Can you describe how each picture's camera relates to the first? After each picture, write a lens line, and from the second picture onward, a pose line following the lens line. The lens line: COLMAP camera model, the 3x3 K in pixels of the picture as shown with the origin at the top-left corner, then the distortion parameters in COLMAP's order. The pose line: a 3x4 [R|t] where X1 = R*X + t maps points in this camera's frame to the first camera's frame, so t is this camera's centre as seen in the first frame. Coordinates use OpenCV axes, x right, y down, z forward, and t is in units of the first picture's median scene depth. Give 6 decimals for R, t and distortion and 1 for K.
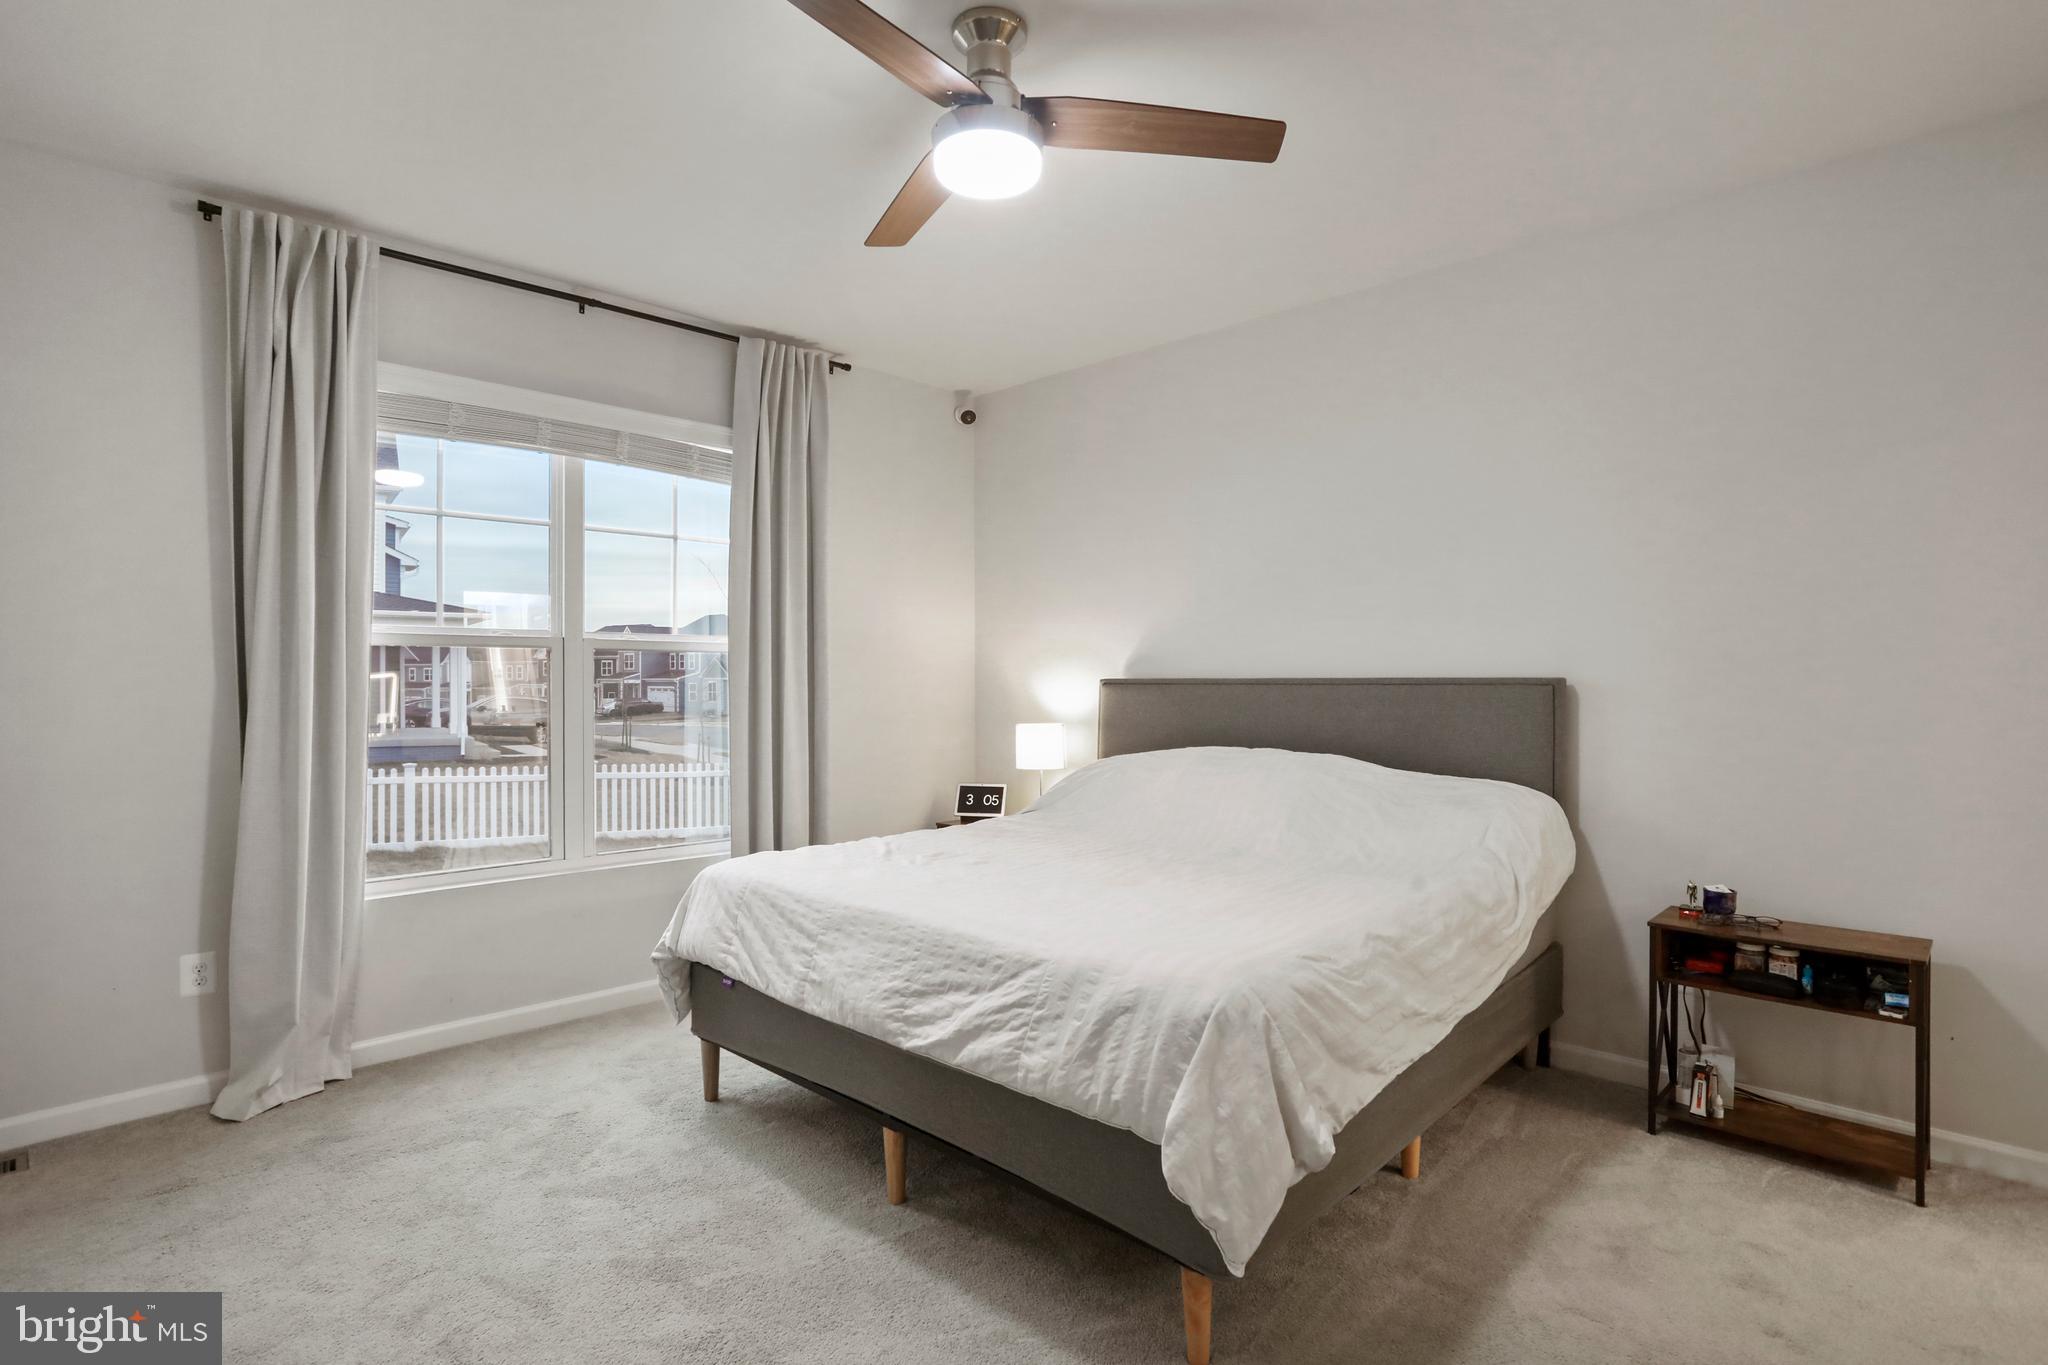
lens RADIAL K [[1051.4, 0, 1026.3], [0, 1051.4, 659.8], [0, 0, 1]] dist [-0.050113, 0.025922]
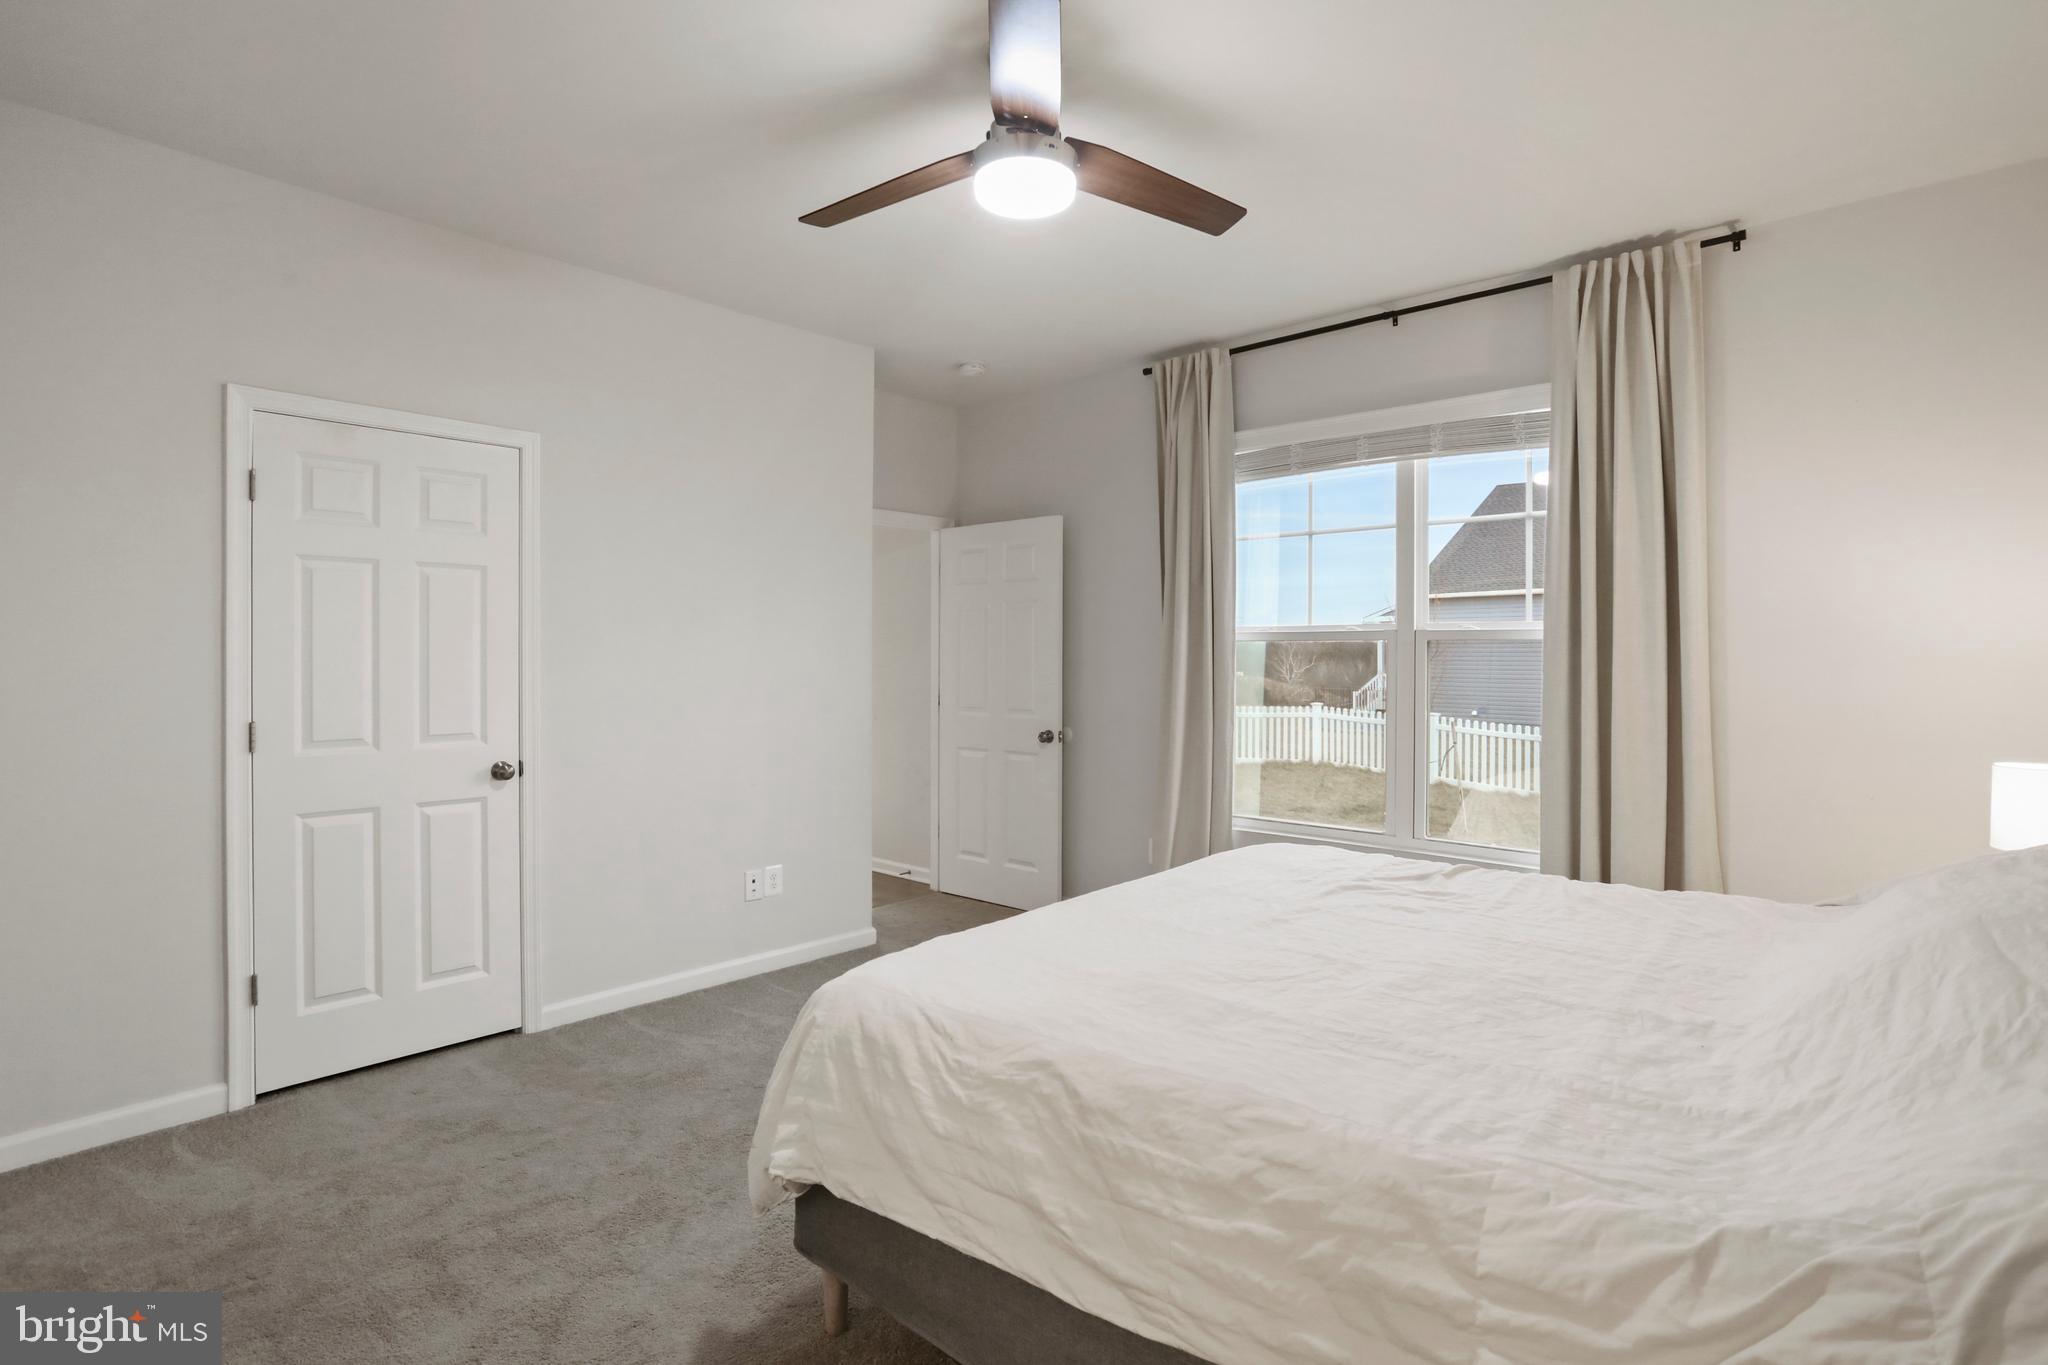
lens RADIAL K [[999.8, 0, 1024.5], [0, 999.8, 661.7], [0, 0, 1]] dist [-0.058867, 0.034140]
pose [[0.029517, 0.002447, -0.999561, 0.560787], [0.007559, 0.999968, 0.002671, 0.005757], [0.999536, -0.007634, 0.029497, 0.572458]]
